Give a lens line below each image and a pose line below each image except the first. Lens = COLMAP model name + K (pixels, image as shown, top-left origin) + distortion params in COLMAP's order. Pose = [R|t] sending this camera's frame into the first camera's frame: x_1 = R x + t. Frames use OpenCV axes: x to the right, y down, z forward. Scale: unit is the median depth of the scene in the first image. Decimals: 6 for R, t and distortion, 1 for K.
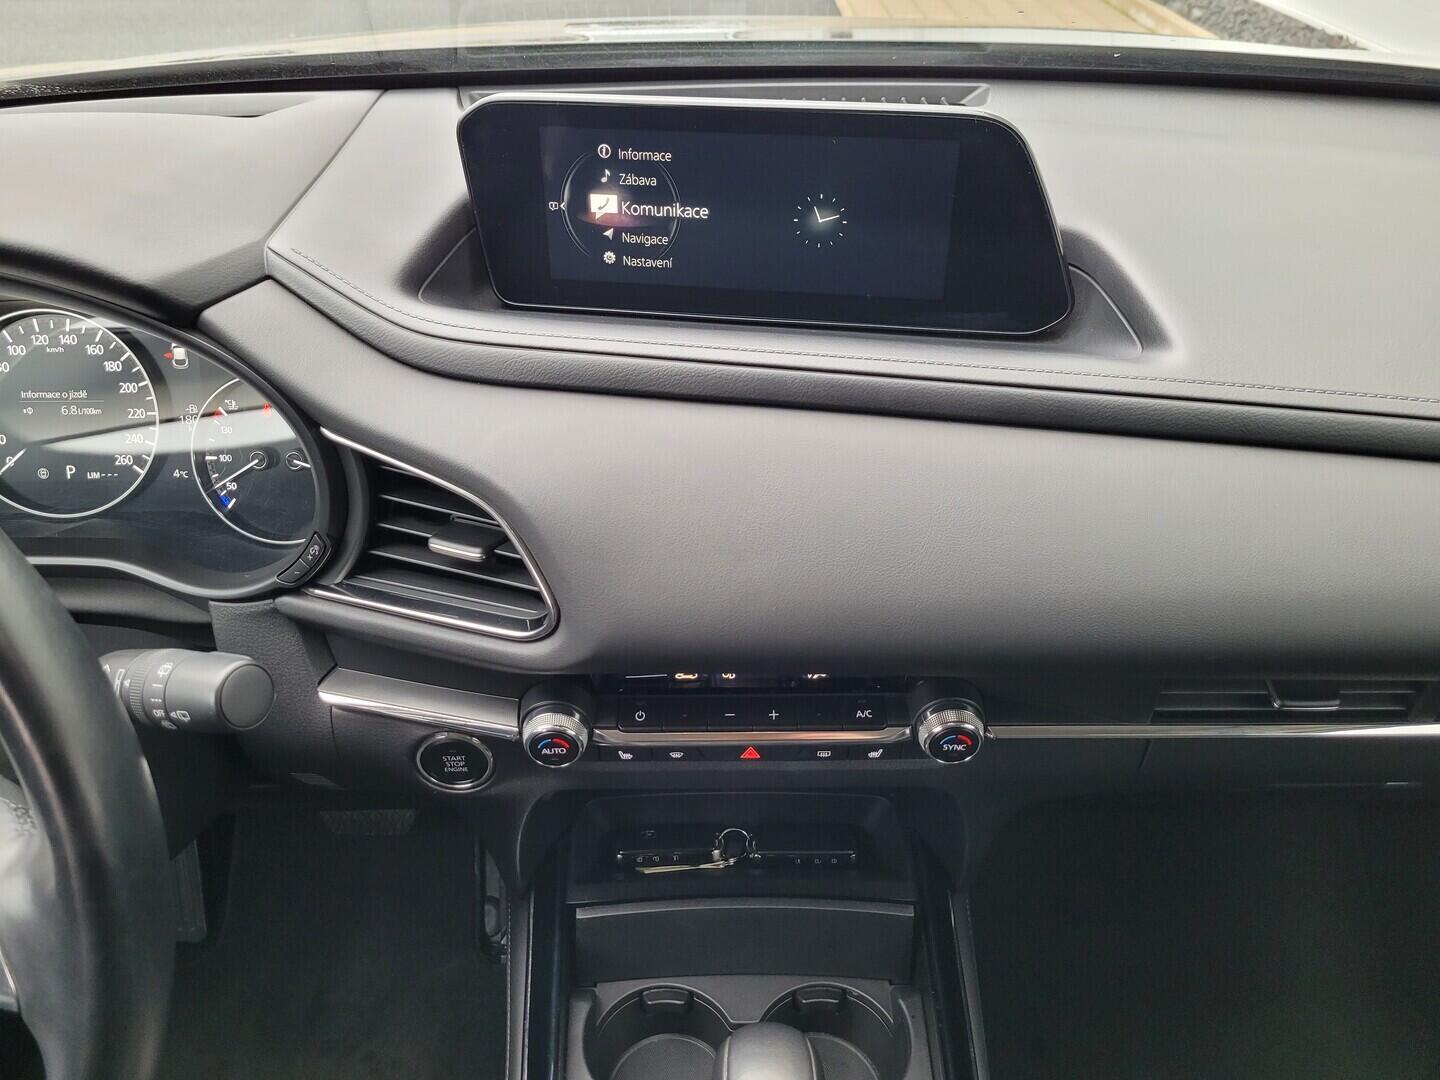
lens RADIAL K [[1087.9, 0, 709.3], [0, 1087.9, 522.7], [0, 0, 1]] dist [0.043129, -0.045590]
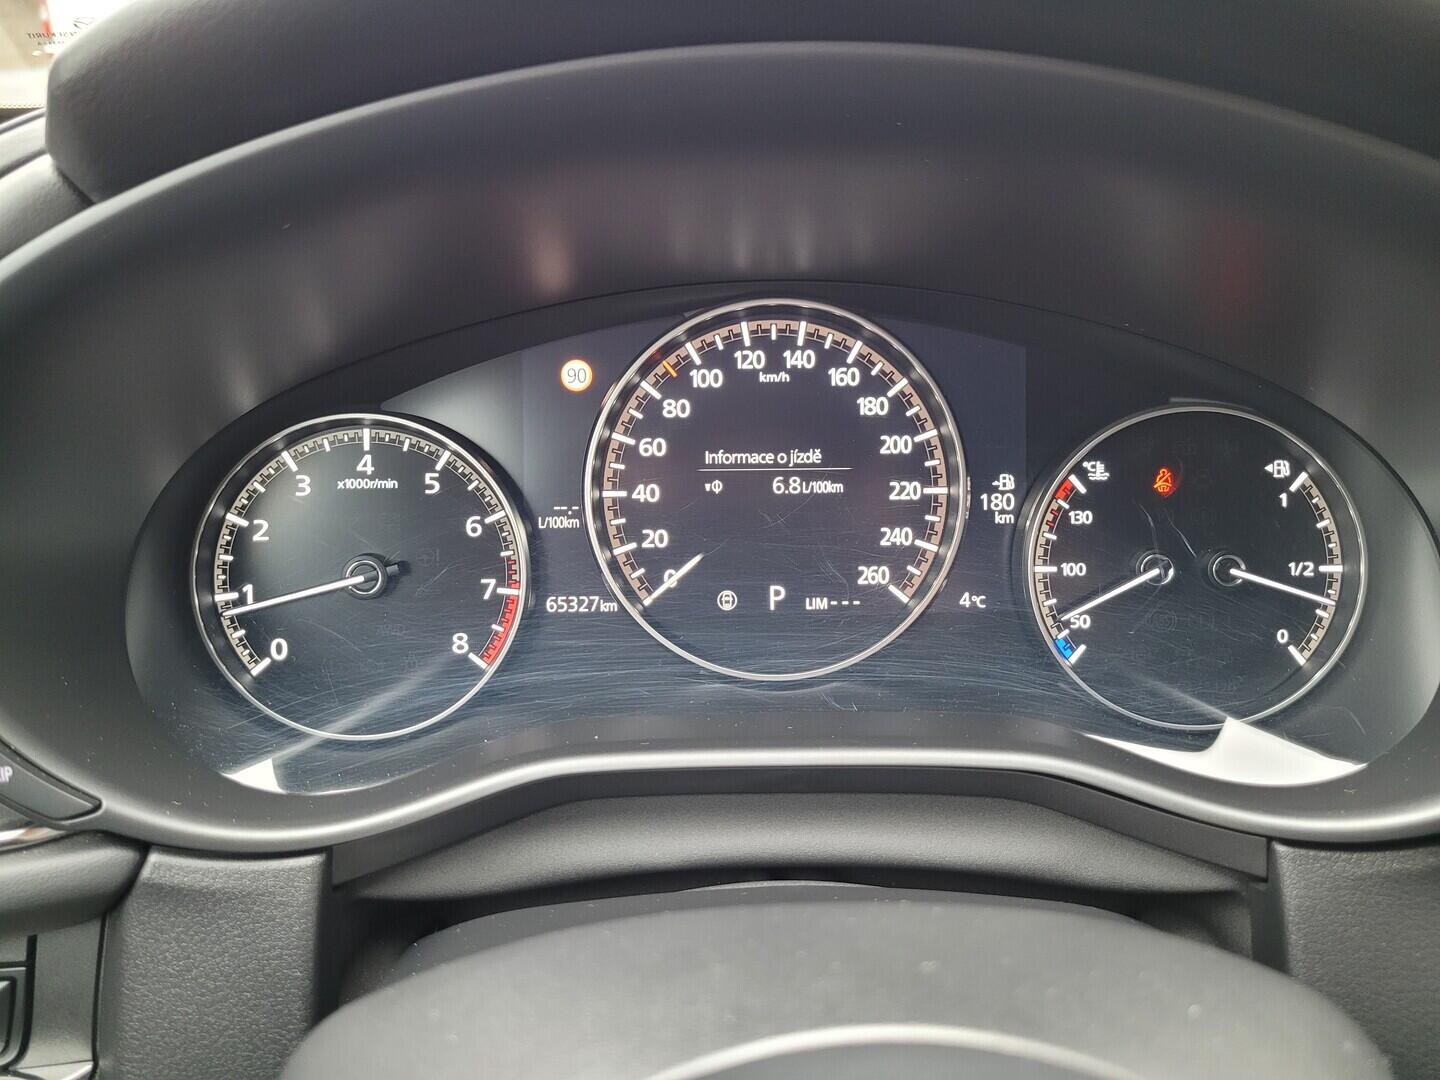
lens RADIAL K [[1099.8, 0, 701.1], [0, 1099.8, 546.5], [0, 0, 1]] dist [0.022542, -0.023629]
pose [[0.999952, -0.002398, -0.009512, -0.651325], [0.000681, 0.984283, -0.176596, 0.027561], [0.009786, 0.176581, 0.984237, 0.480416]]
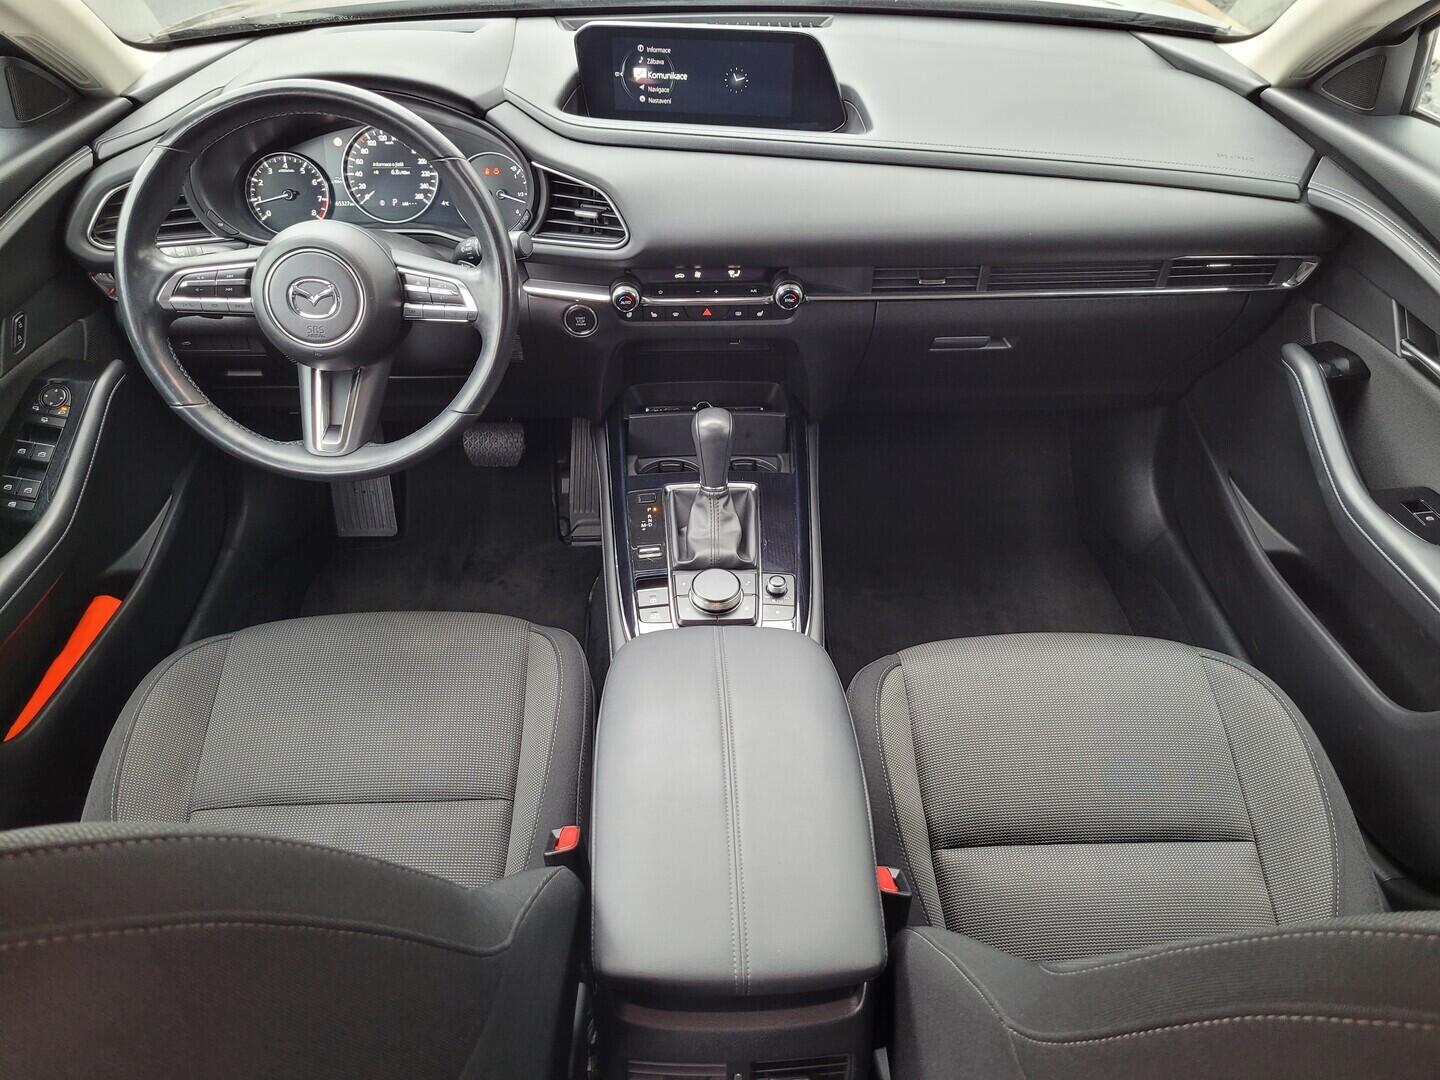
lens RADIAL K [[1085.8, 0, 720.0], [0, 1085.8, 540.0], [0, 0, 1]] dist [0.035021, -0.030137]
pose [[0.999729, -0.008563, 0.021658, 0.009856], [0.006845, 0.996913, 0.078220, 0.483585], [-0.022261, -0.078050, 0.996701, -1.294339]]
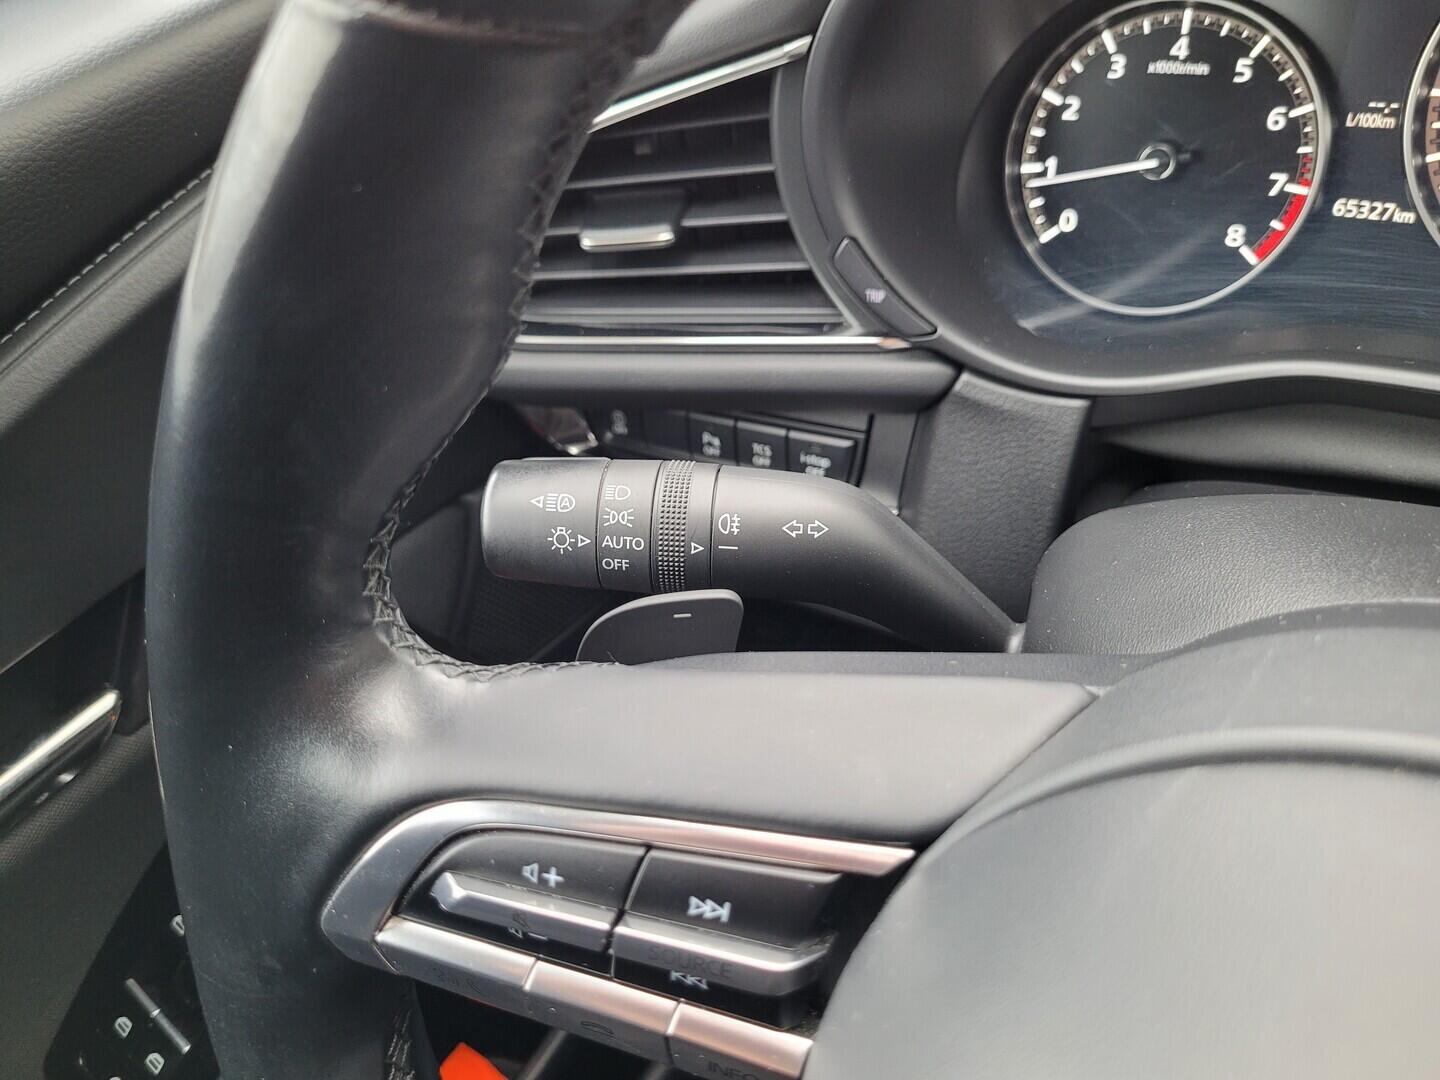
lens RADIAL K [[1121.5, 0, 704.7], [0, 1121.5, 541.6], [0, 0, 1]] dist [-0.007853, -0.013354]
pose [[0.806423, 0.268578, -0.526828, -0.649605], [-0.156893, 0.956155, 0.247291, 0.030003], [0.570146, -0.116766, 0.813203, 0.371151]]
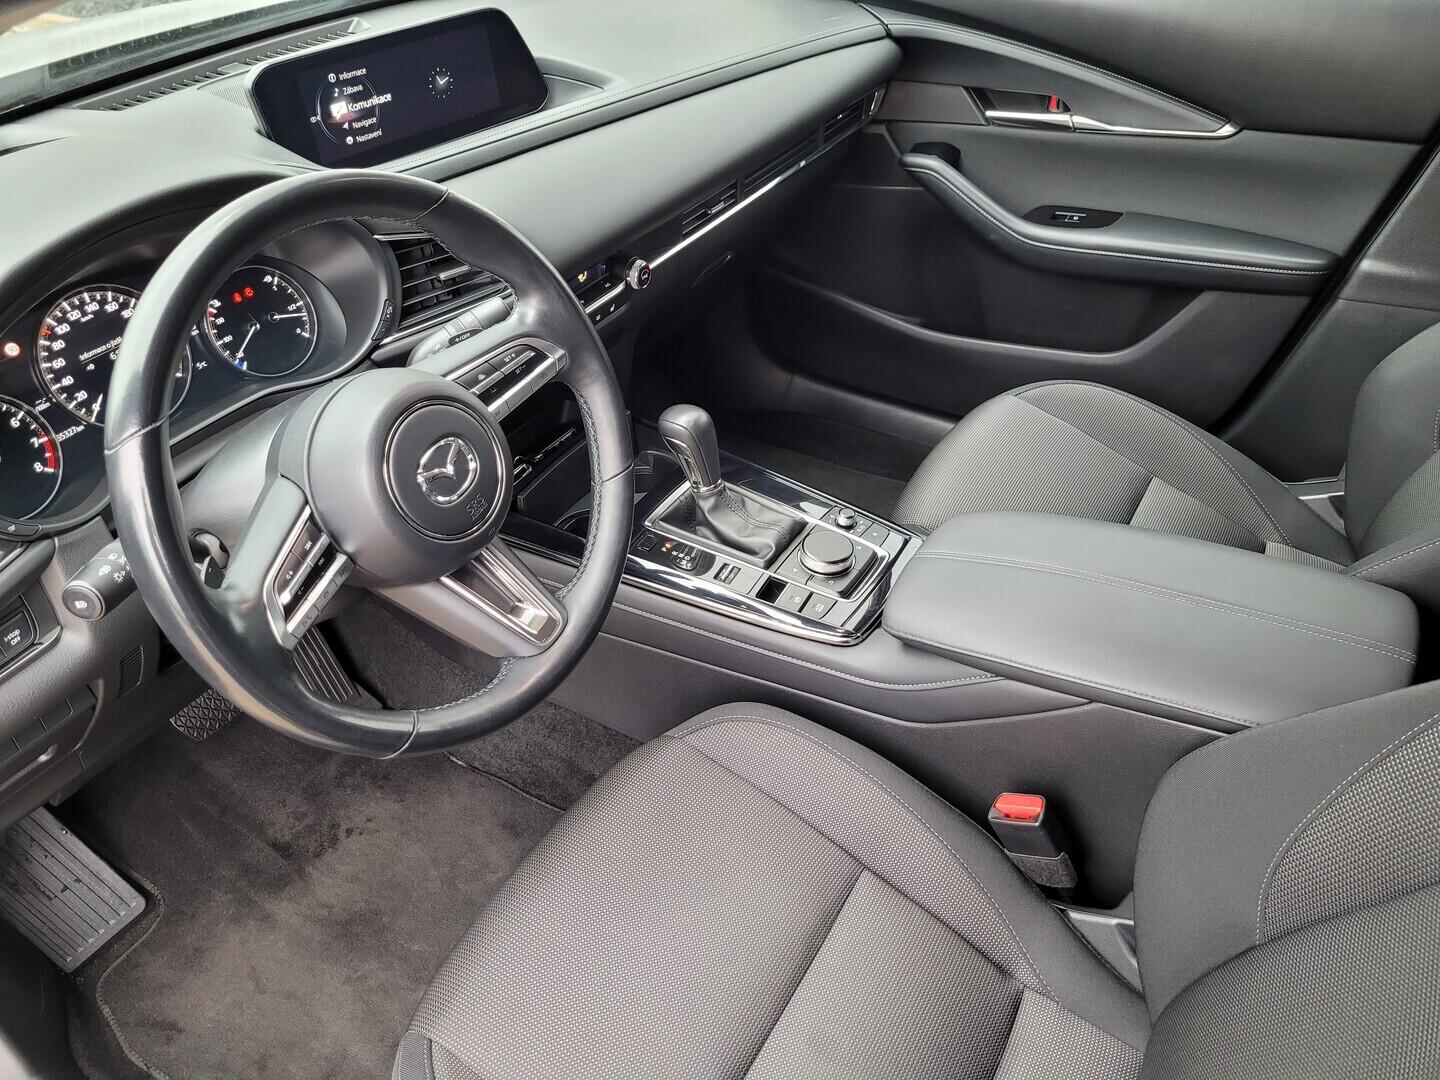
lens RADIAL K [[1075.1, 0, 698.9], [0, 1075.1, 523.3], [0, 0, 1]] dist [0.036704, -0.006801]
pose [[0.542340, -0.527802, 0.653676, -1.271542], [0.507291, 0.825920, 0.245991, 0.121492], [-0.669719, 0.198193, 0.715679, -0.500617]]
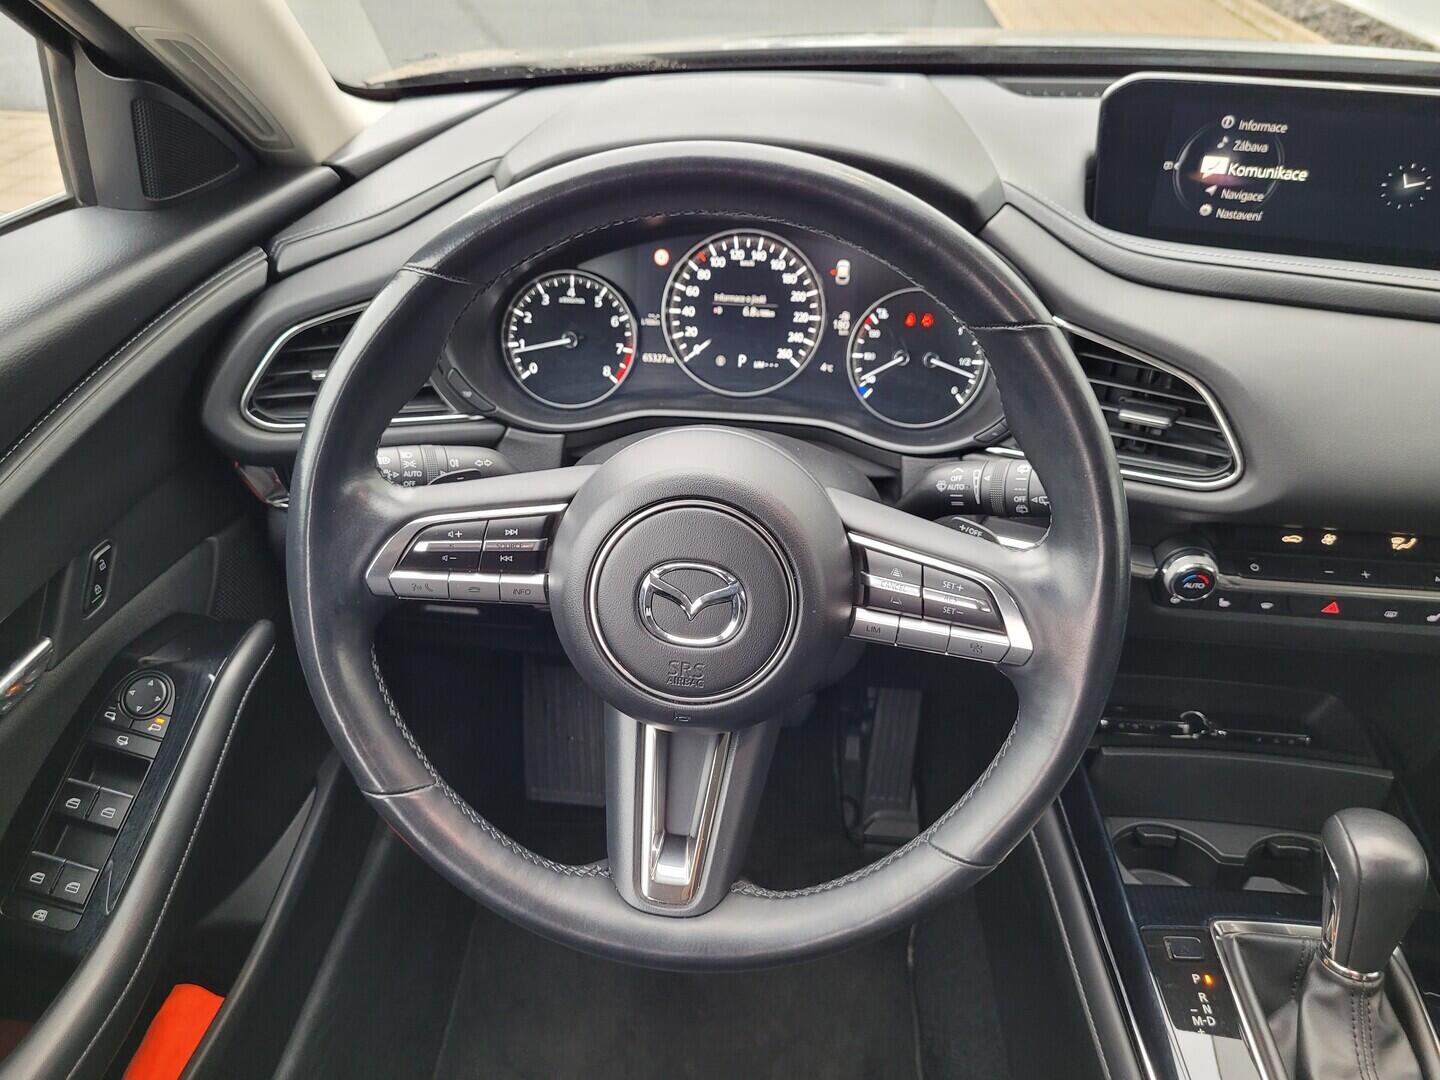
lens RADIAL K [[1099.8, 0, 701.1], [0, 1099.8, 546.5], [0, 0, 1]] dist [0.022542, -0.023629]
pose [[0.994161, 0.074940, -0.077646, -0.544623], [-0.075026, 0.997180, 0.001806, 0.180057], [0.077562, 0.004030, 0.996979, -0.291870]]
